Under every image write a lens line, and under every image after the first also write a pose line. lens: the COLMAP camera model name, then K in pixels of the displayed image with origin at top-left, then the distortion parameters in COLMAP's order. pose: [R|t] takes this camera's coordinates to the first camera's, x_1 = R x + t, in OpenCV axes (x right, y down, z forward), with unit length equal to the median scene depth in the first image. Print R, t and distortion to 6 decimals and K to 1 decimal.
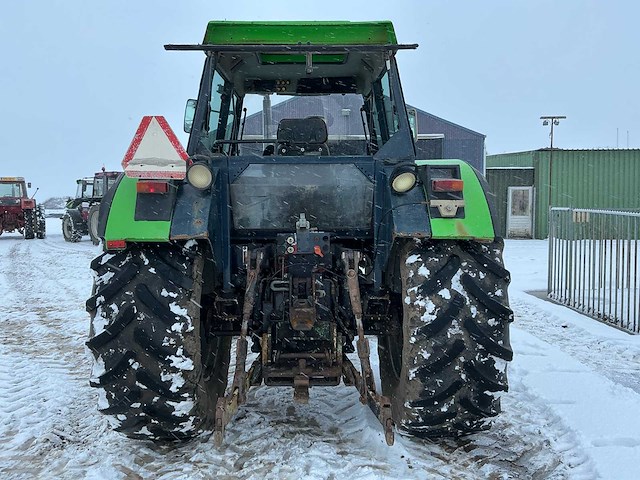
lens RADIAL K [[531.5, 0, 320.0], [0, 531.5, 240.0], [0, 0, 1]] dist [0.140956, -0.281637]
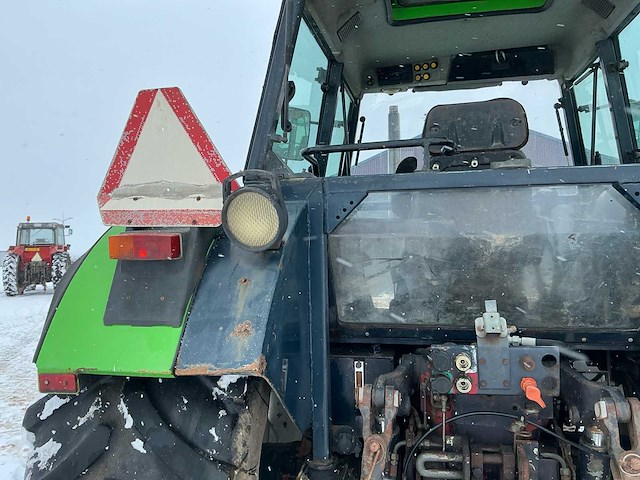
lens RADIAL K [[531.5, 0, 320.0], [0, 531.5, 240.0], [0, 0, 1]] dist [0.140956, -0.281637]
pose [[0.975591, -0.009174, -0.219402, -0.078565], [-0.009617, 0.996383, -0.084425, -0.066253], [0.219383, 0.084474, 0.971975, 0.592020]]
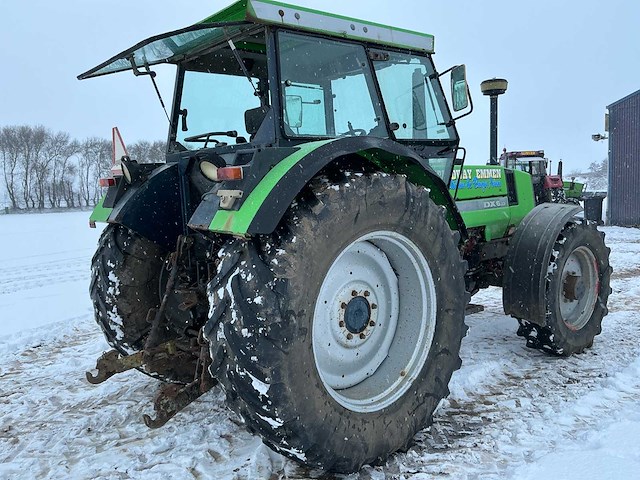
lens RADIAL K [[531.5, 0, 320.0], [0, 531.5, 240.0], [0, 0, 1]] dist [0.140956, -0.281637]
pose [[0.638560, 0.060250, -0.767210, 1.008755], [-0.029431, 0.998113, 0.053887, -0.043136], [0.769009, -0.011831, 0.639128, 0.529488]]
